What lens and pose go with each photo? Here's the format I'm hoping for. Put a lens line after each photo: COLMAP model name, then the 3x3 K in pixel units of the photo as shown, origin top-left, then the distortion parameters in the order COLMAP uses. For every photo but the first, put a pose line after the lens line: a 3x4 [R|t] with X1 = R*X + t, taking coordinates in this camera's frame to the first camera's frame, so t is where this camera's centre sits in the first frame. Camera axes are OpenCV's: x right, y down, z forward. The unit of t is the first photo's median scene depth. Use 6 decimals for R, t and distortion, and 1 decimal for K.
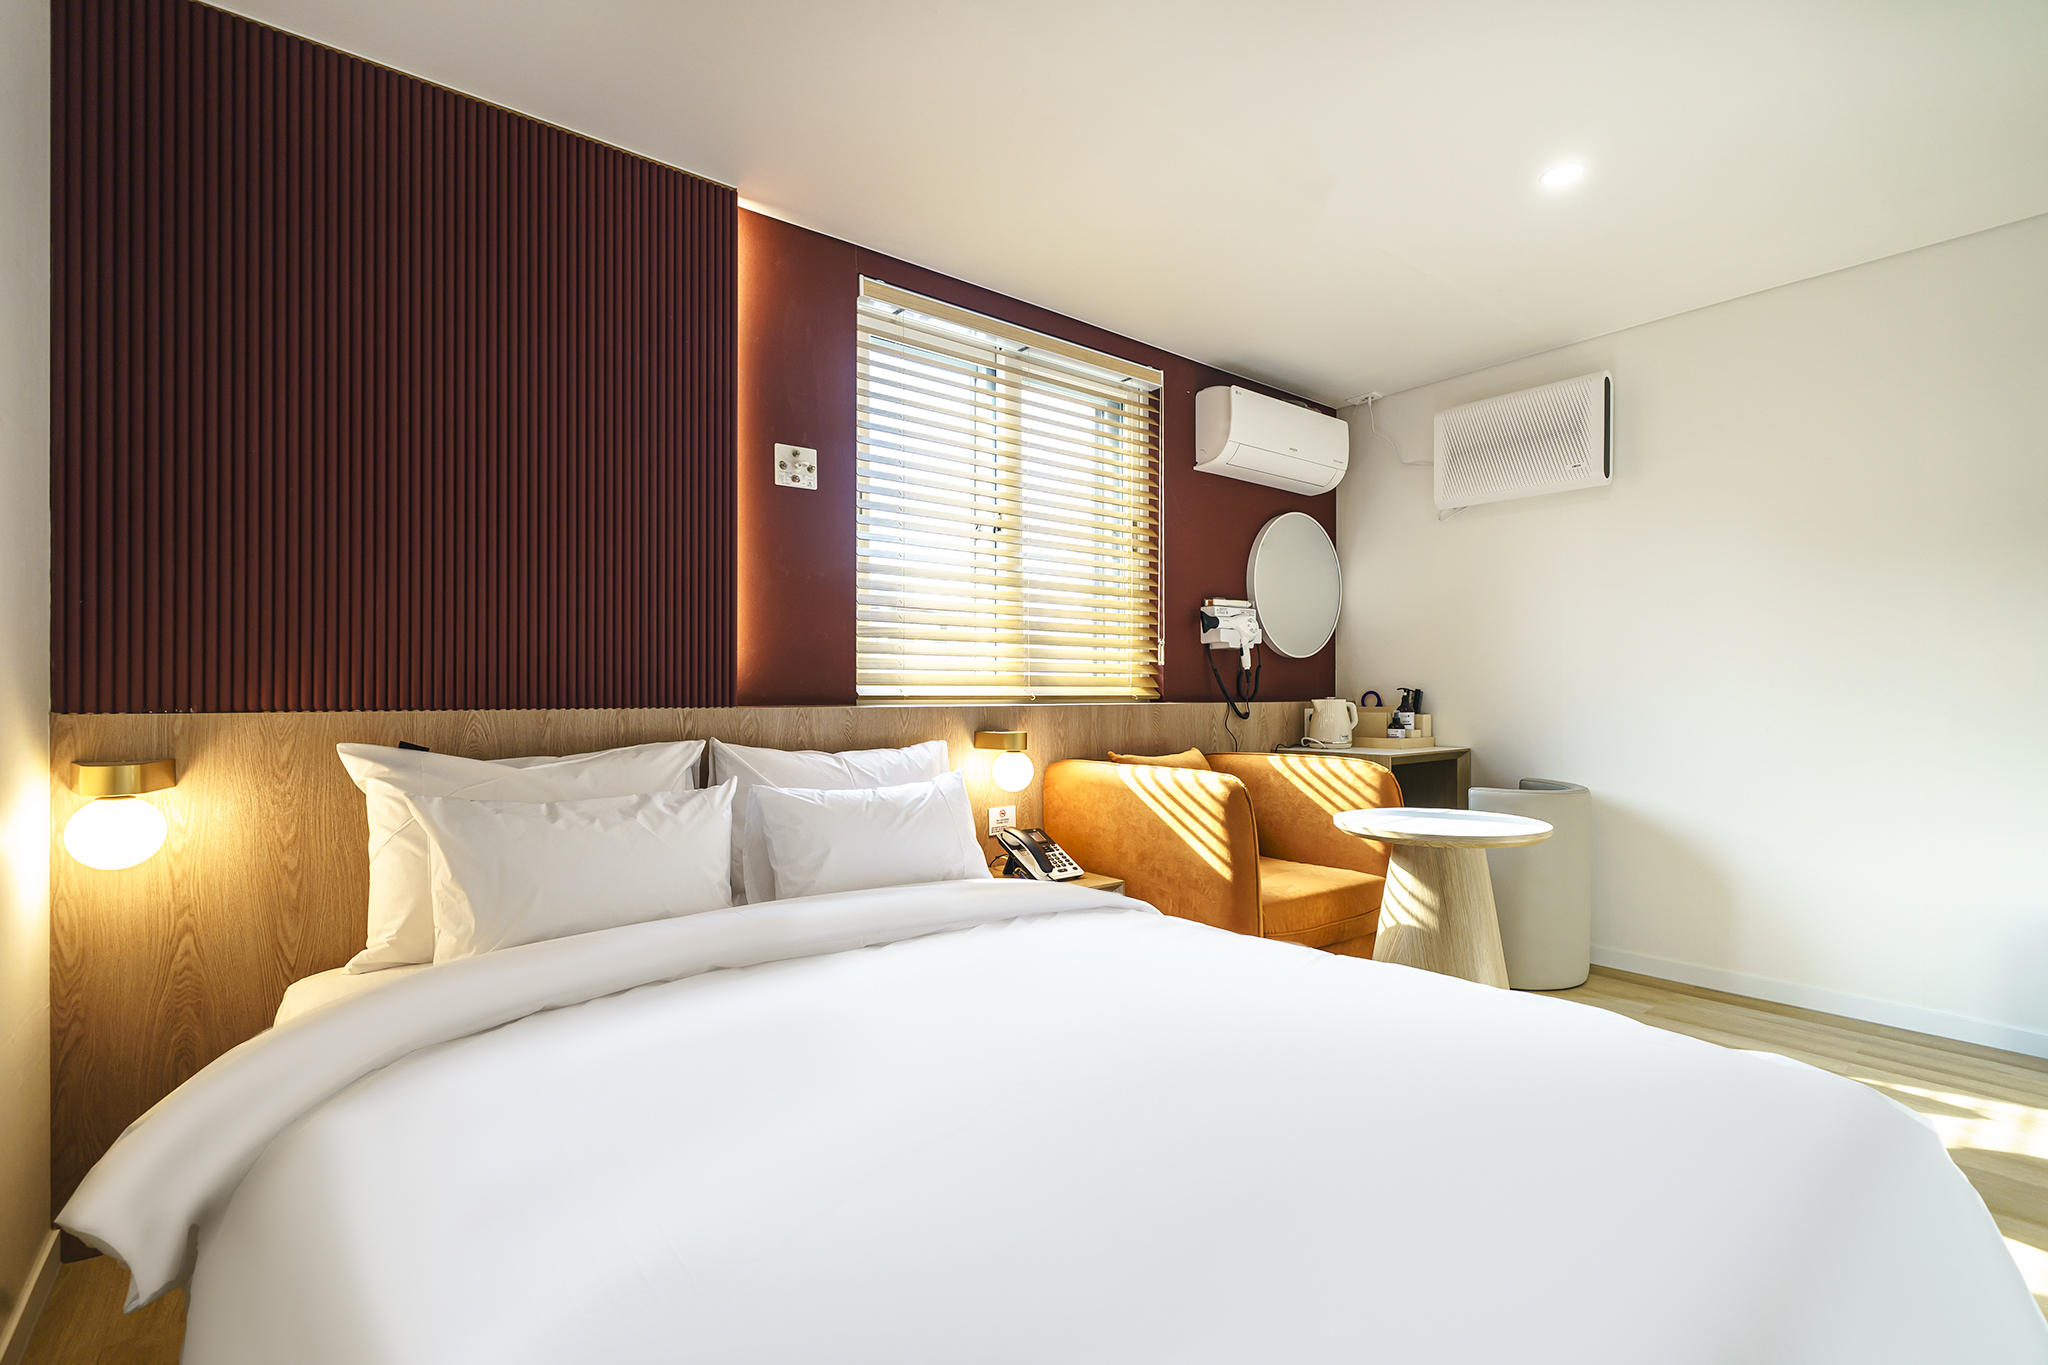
lens RADIAL K [[921.3, 0, 1083.2], [0, 921.3, 681.7], [0, 0, 1]] dist [-0.001333, 0.000019]
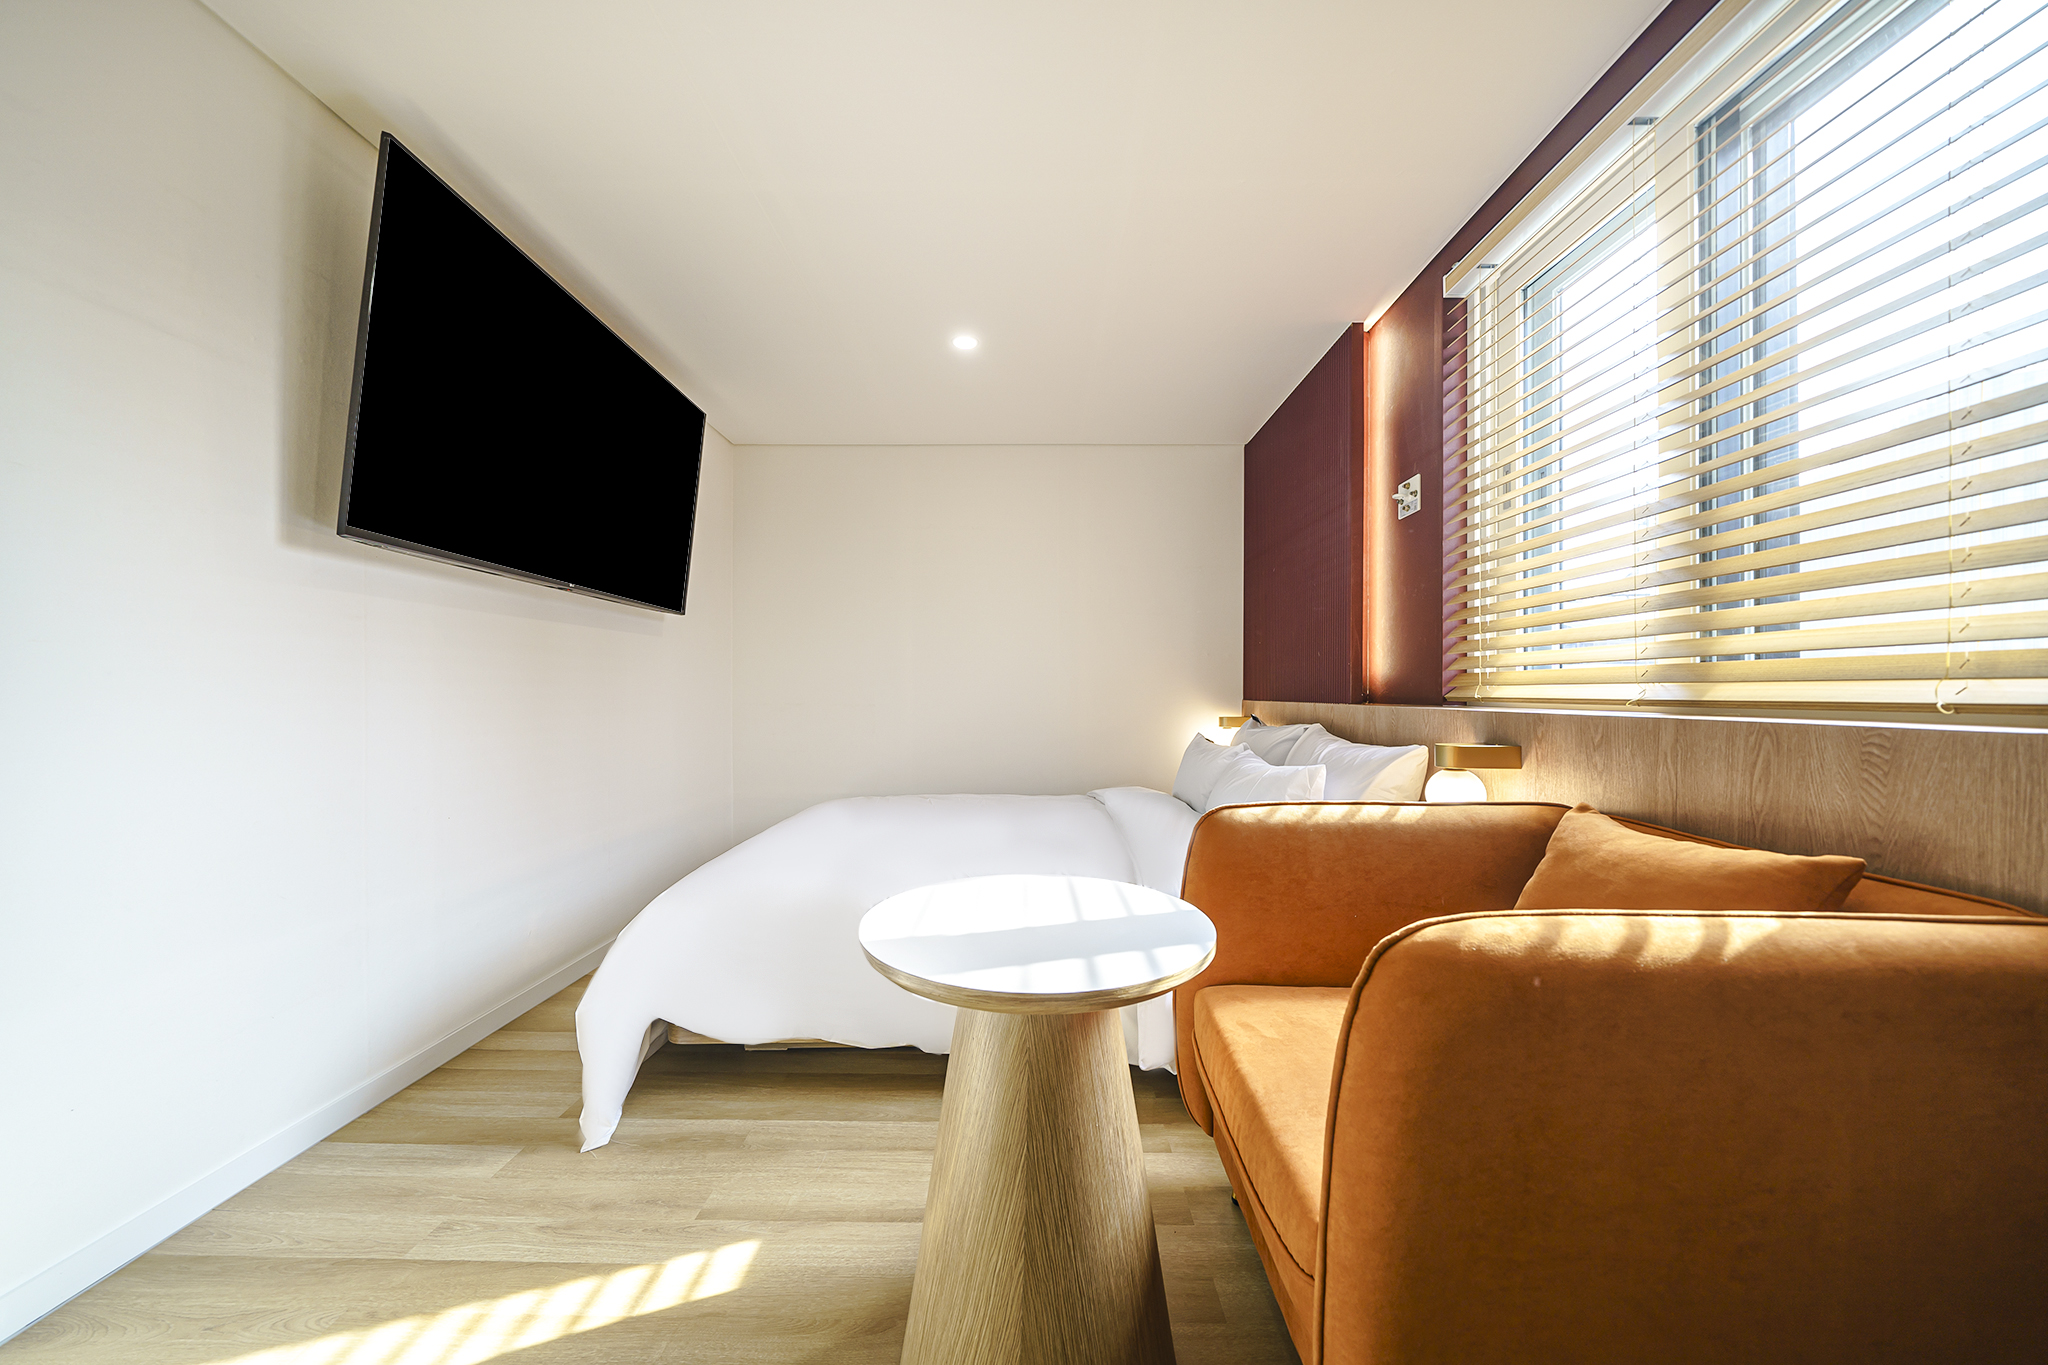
lens RADIAL K [[702.5, 0, 1033.4], [0, 702.5, 692.7], [0, 0, 1]] dist [-0.001900, -0.000186]
pose [[-0.642023, -0.004901, -0.766669, 0.639158], [-0.000576, 0.999982, -0.005910, 0.015017], [0.766685, -0.003353, -0.642015, 1.170017]]
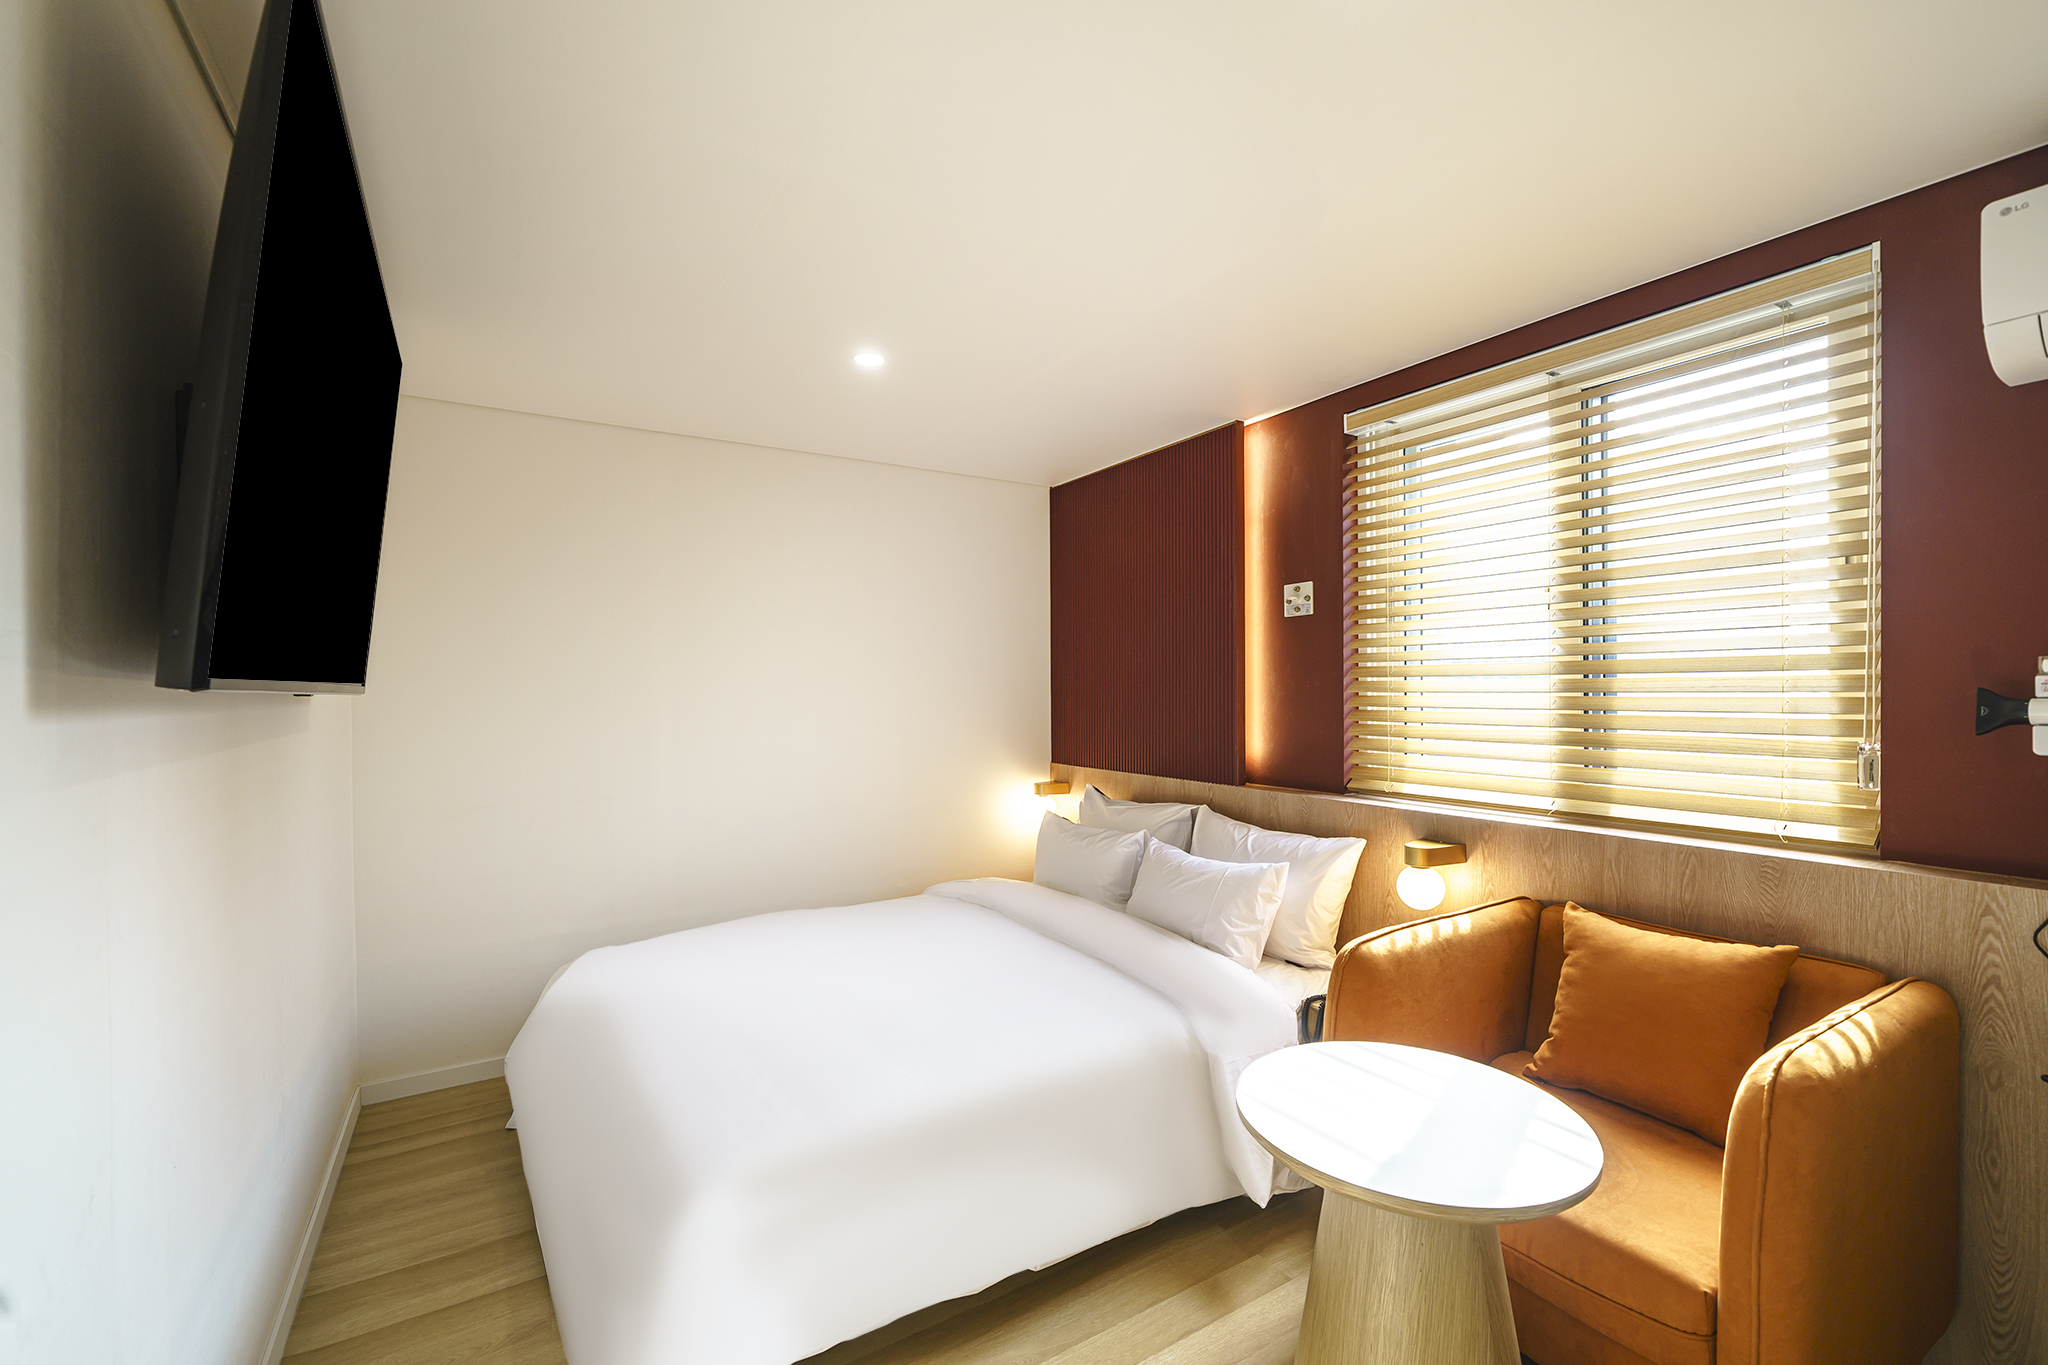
lens RADIAL K [[856.8, 0, 1024.0], [0, 856.8, 682.5], [0, 0, 1]] dist [-0.001418, -0.000389]
pose [[-0.137347, -0.008401, -0.990487, 0.869852], [0.009754, 0.999904, -0.009833, -0.109231], [0.990475, -0.011011, -0.137252, 0.767929]]
